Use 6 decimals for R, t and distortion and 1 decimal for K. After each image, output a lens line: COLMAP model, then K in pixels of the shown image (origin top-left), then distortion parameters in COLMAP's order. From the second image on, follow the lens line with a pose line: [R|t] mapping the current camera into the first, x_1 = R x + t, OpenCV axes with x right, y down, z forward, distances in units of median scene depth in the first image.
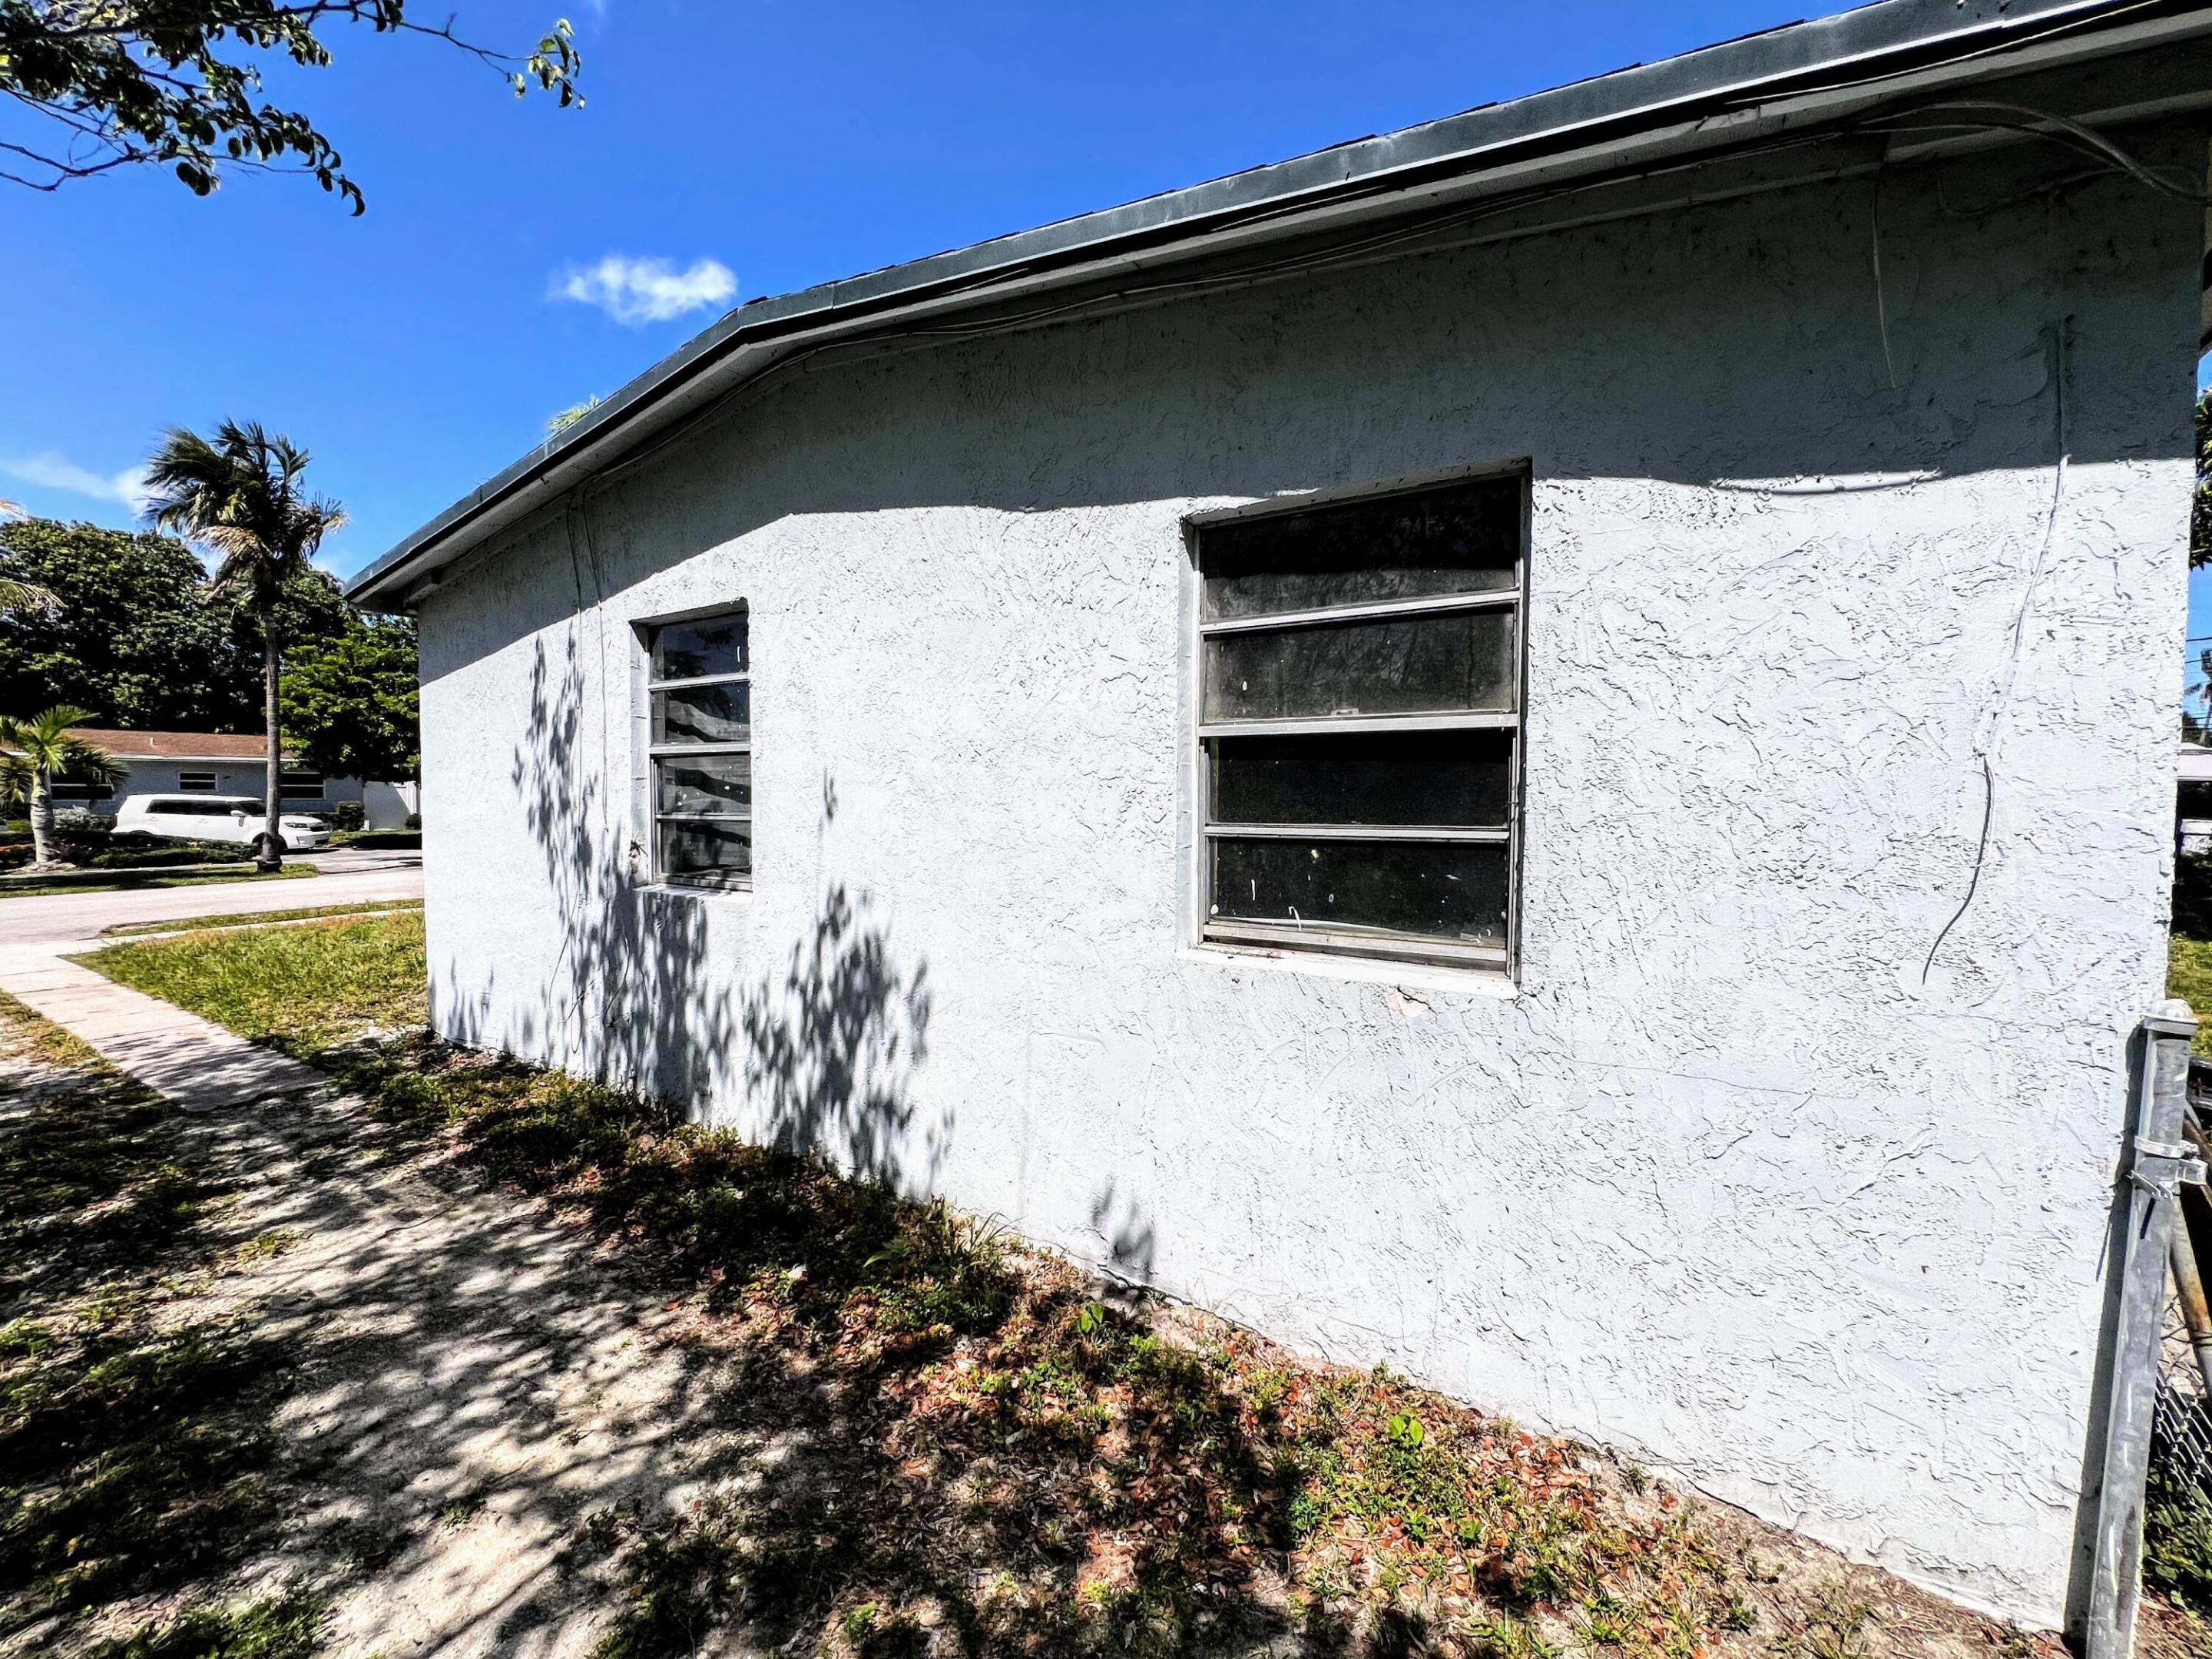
lens RADIAL K [[887.1, 0, 1098.3], [0, 887.1, 827.6], [0, 0, 1]] dist [0.000357, -0.000177]
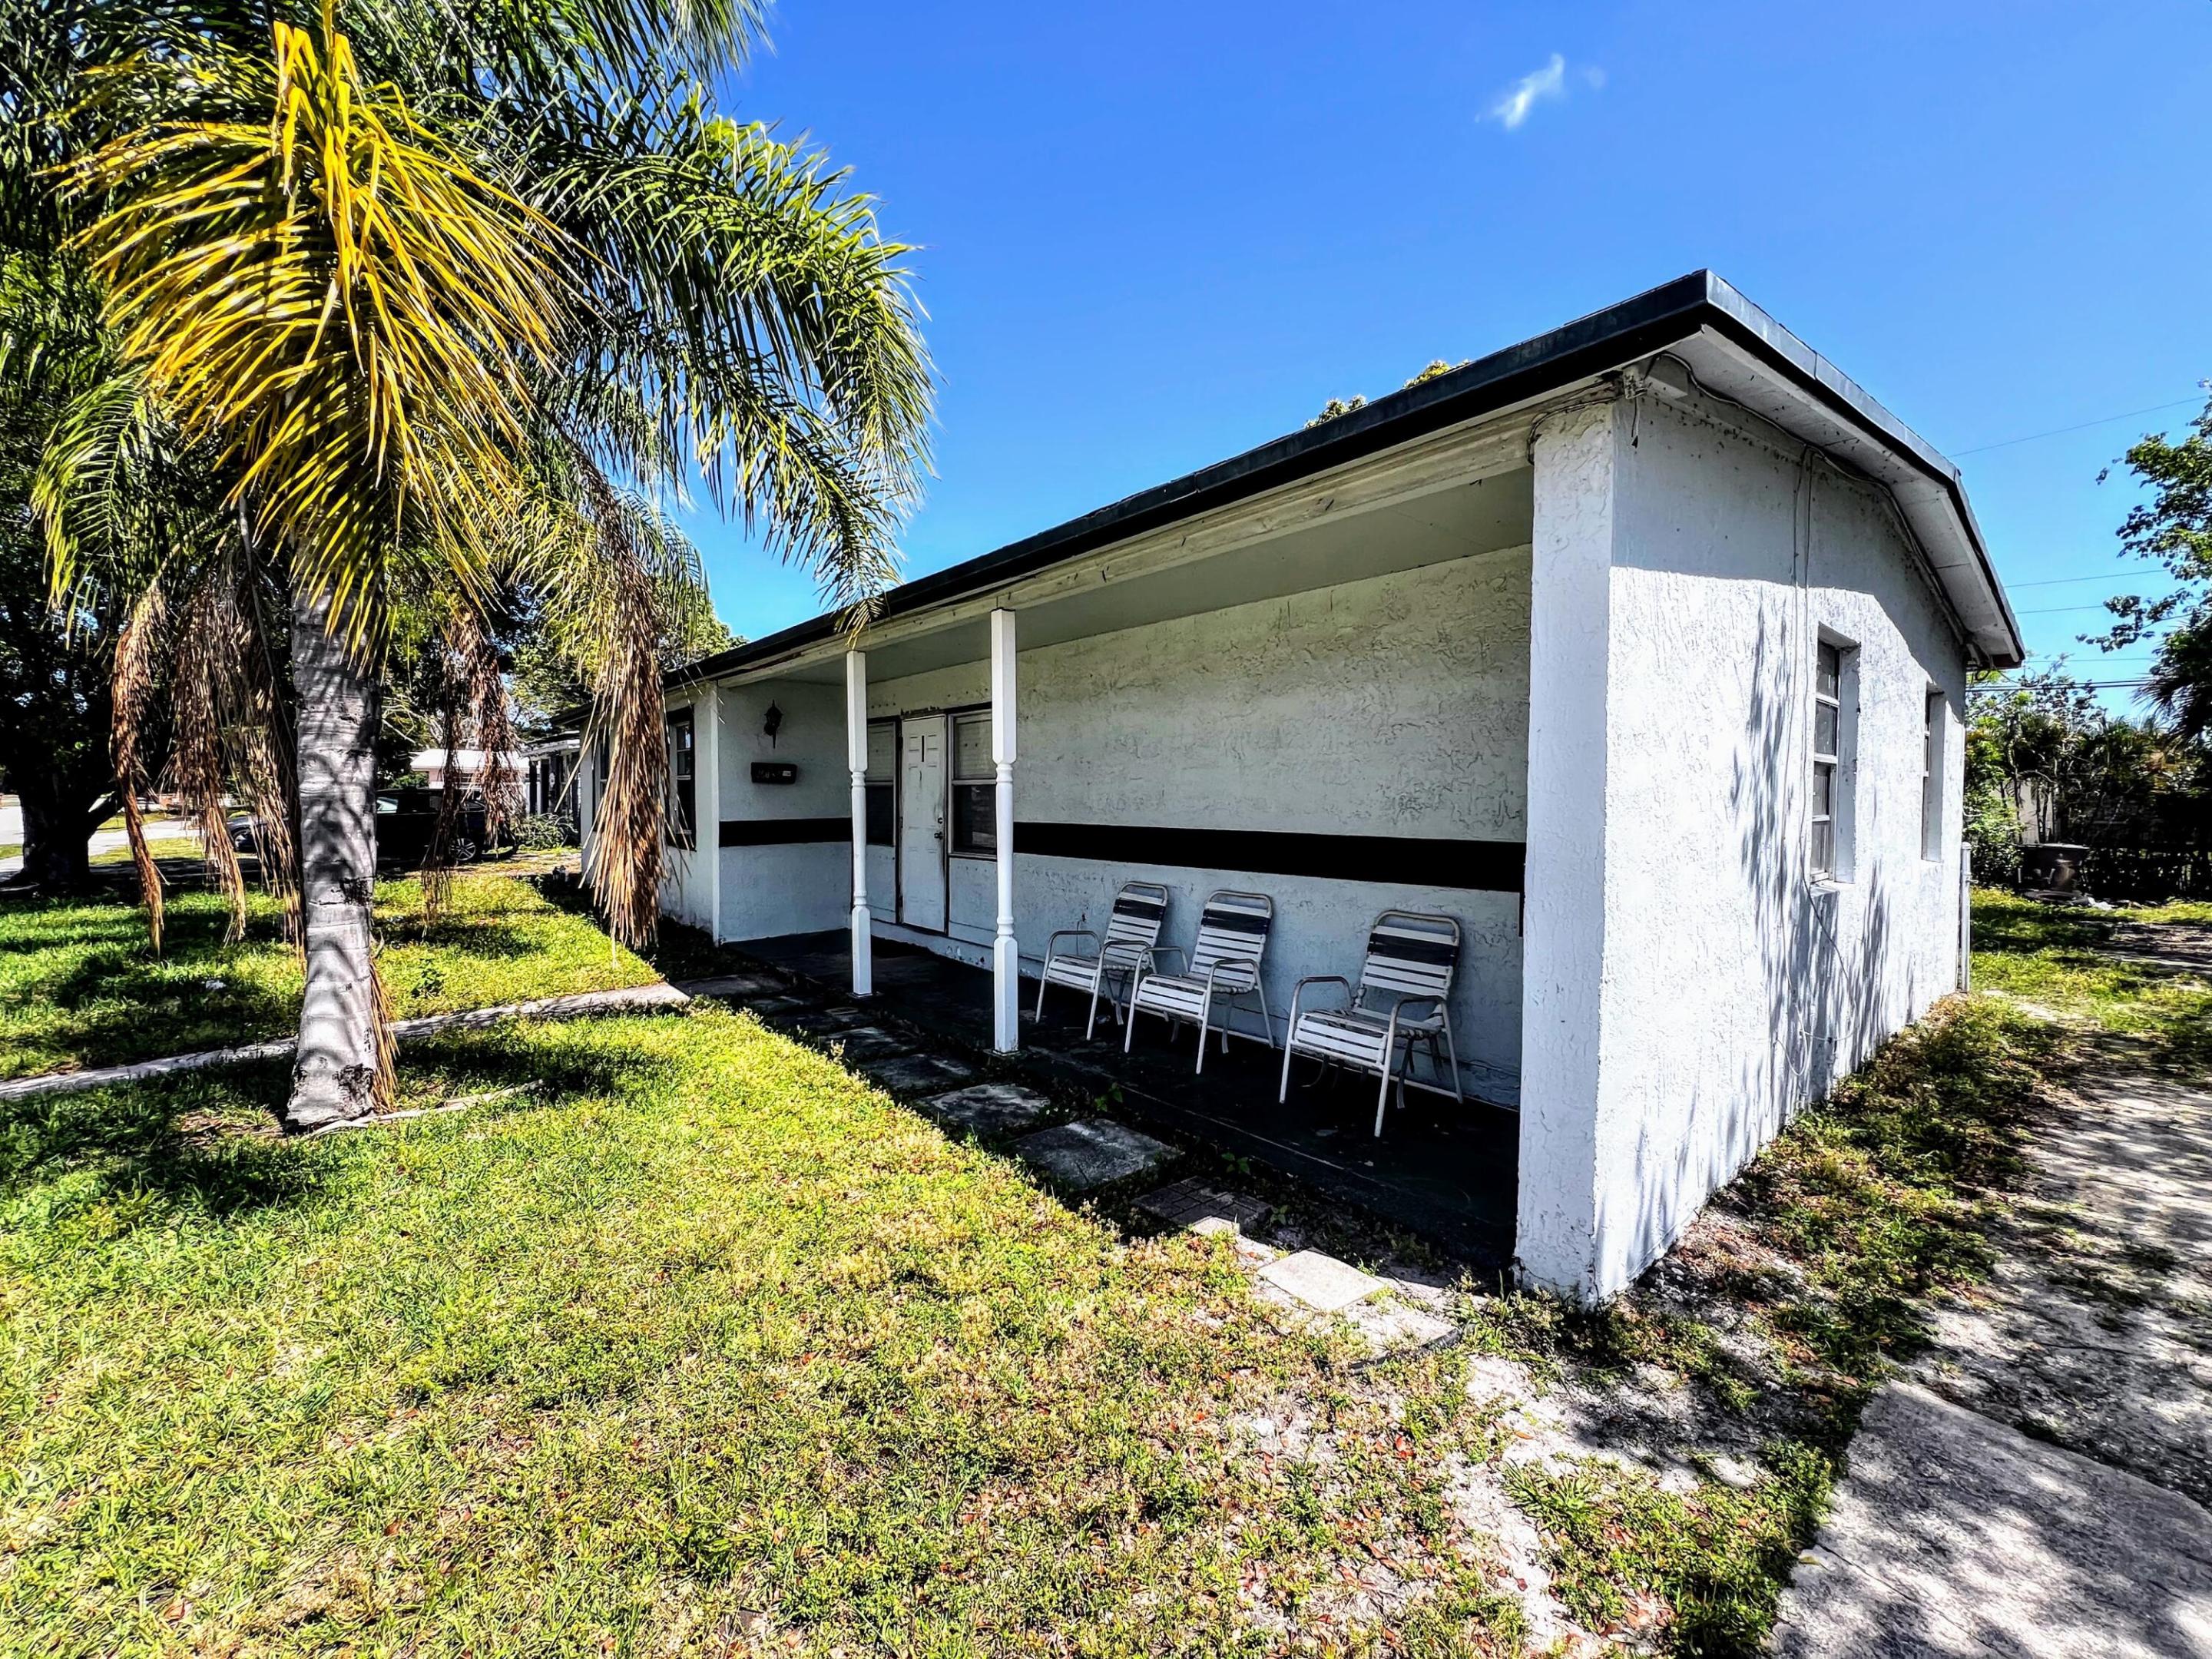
lens RADIAL K [[887.1, 0, 1098.3], [0, 887.1, 827.6], [0, 0, 1]] dist [0.000357, -0.000177]
pose [[0.291850, -0.068363, 0.954018, -1.011739], [0.056275, 0.996942, 0.054223, -0.066571], [-0.954807, 0.037862, 0.294805, 0.879018]]
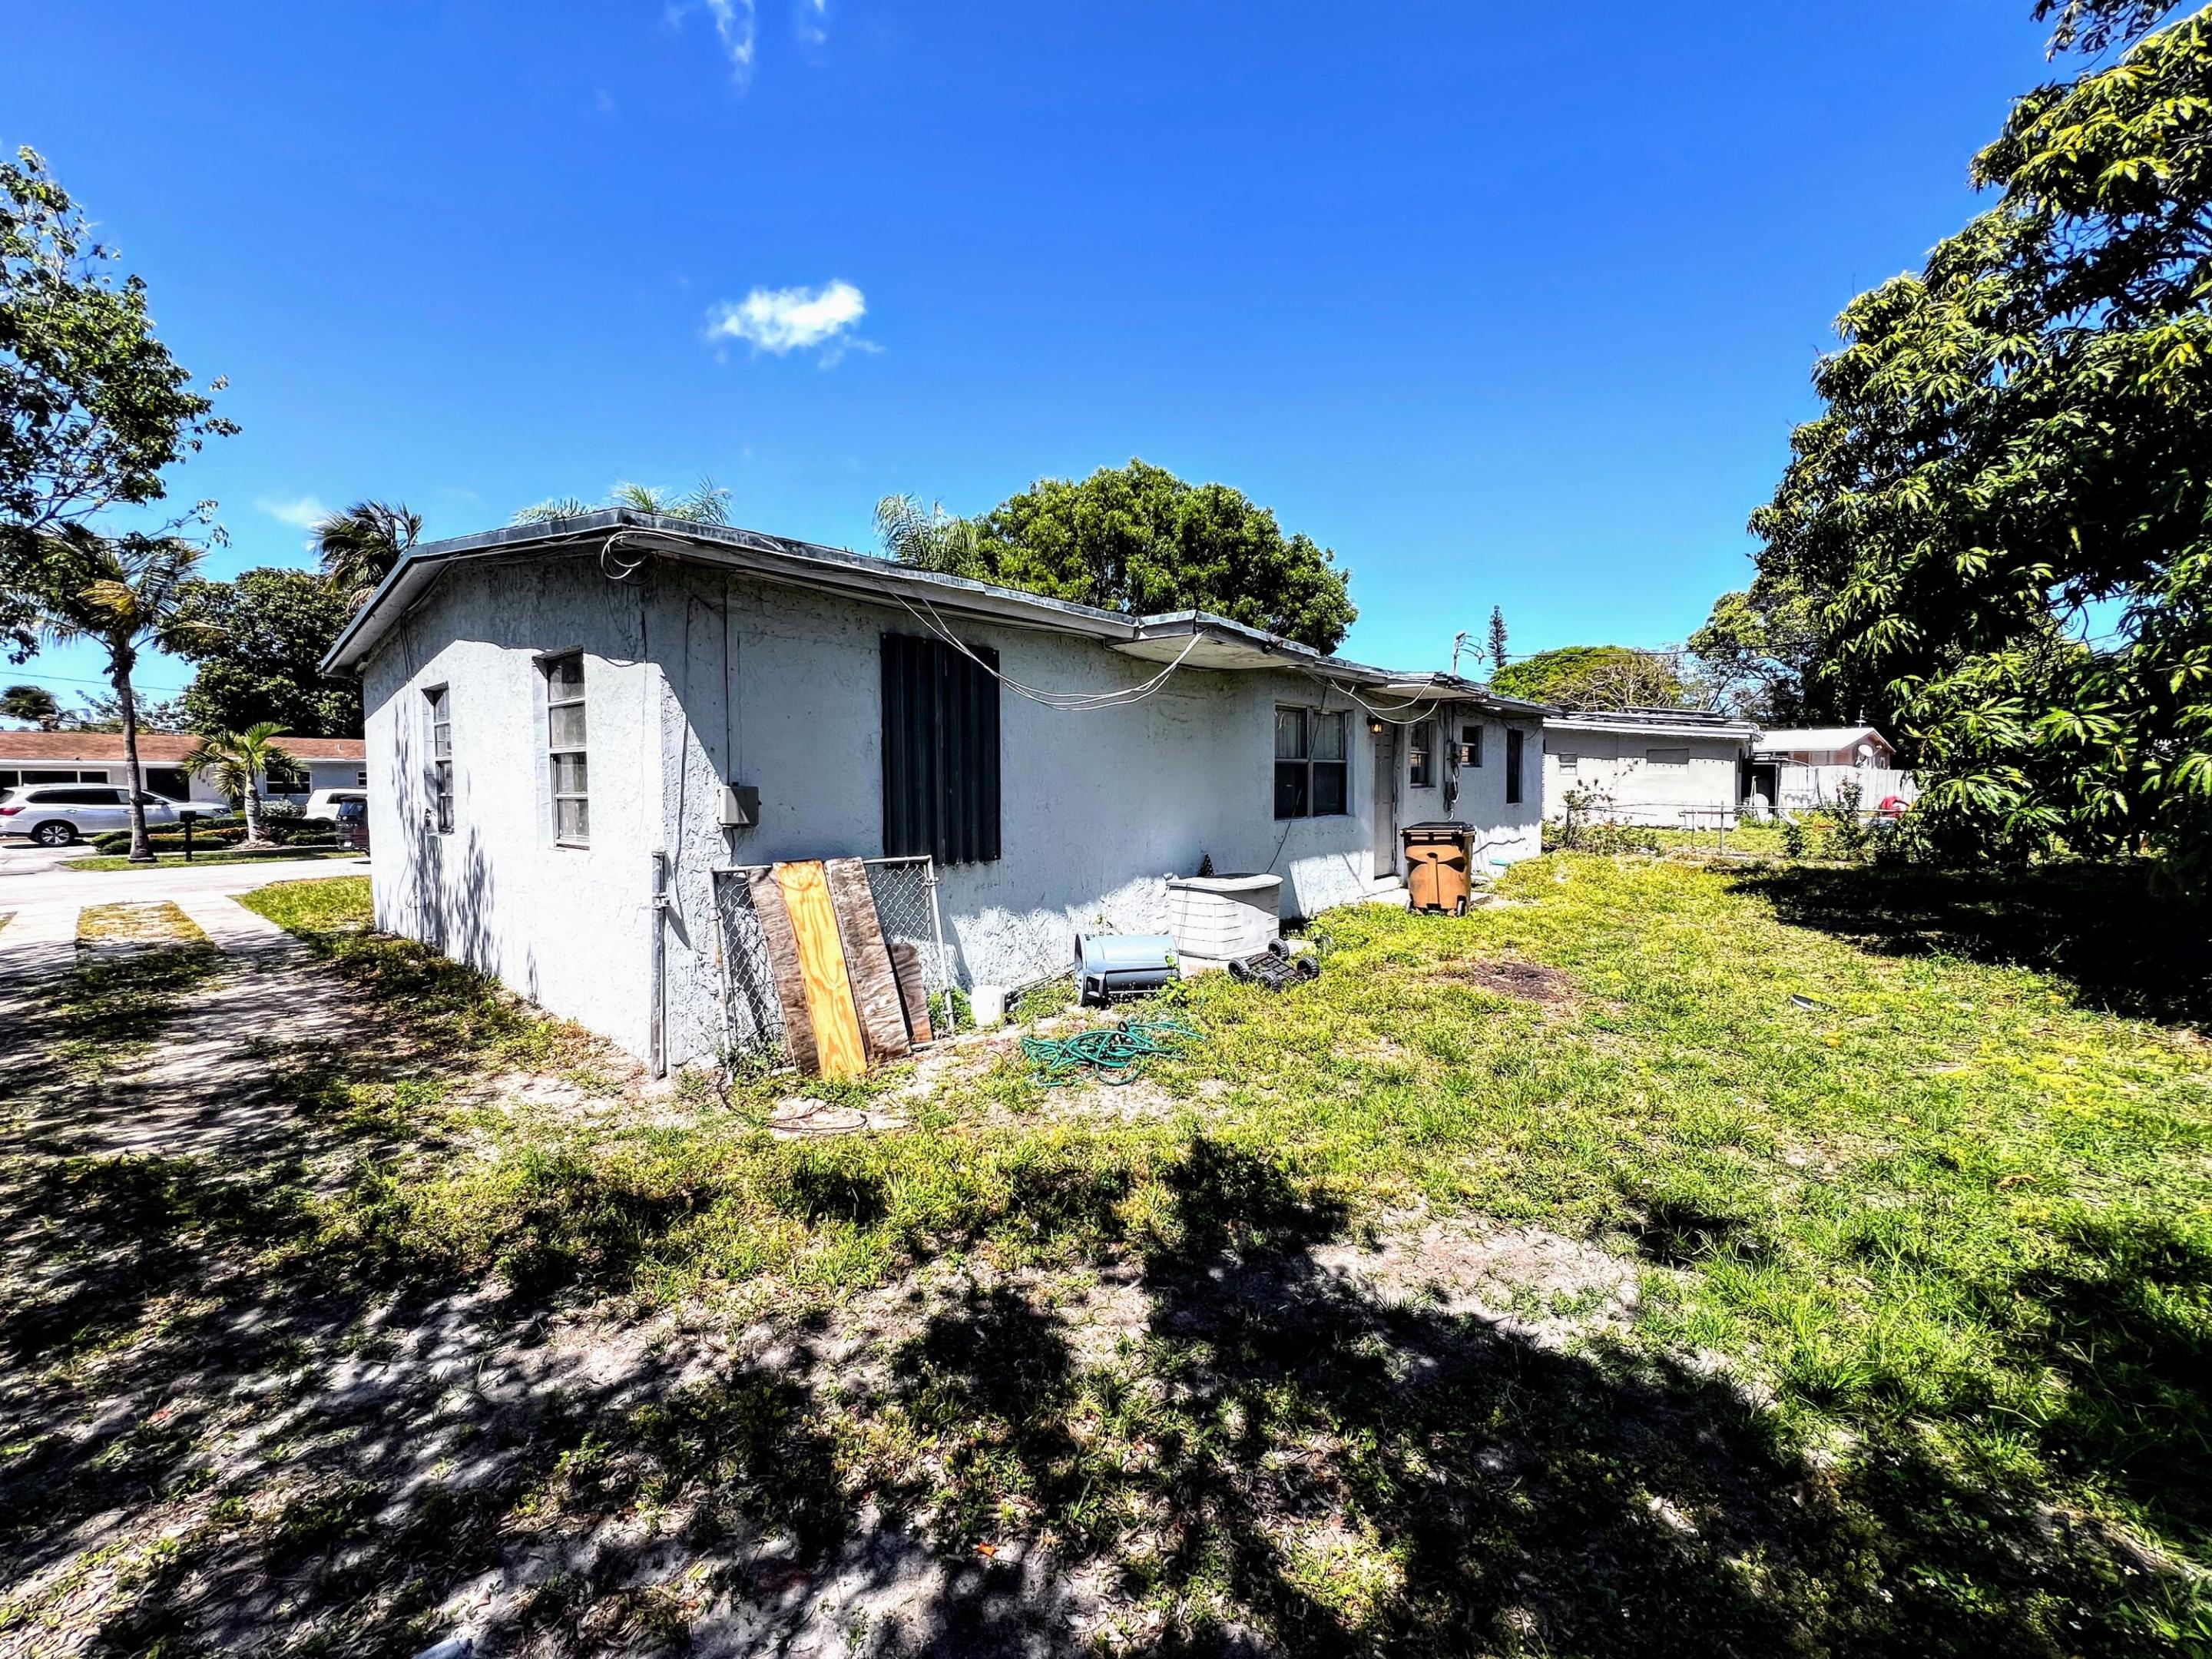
lens RADIAL K [[887.1, 0, 1098.3], [0, 887.1, 827.6], [0, 0, 1]] dist [0.000357, -0.000177]
pose [[0.990634, 0.001558, -0.136532, 0.657323], [-0.000462, 0.999967, 0.008057, 0.023581], [0.136540, -0.007918, 0.990603, -0.375427]]
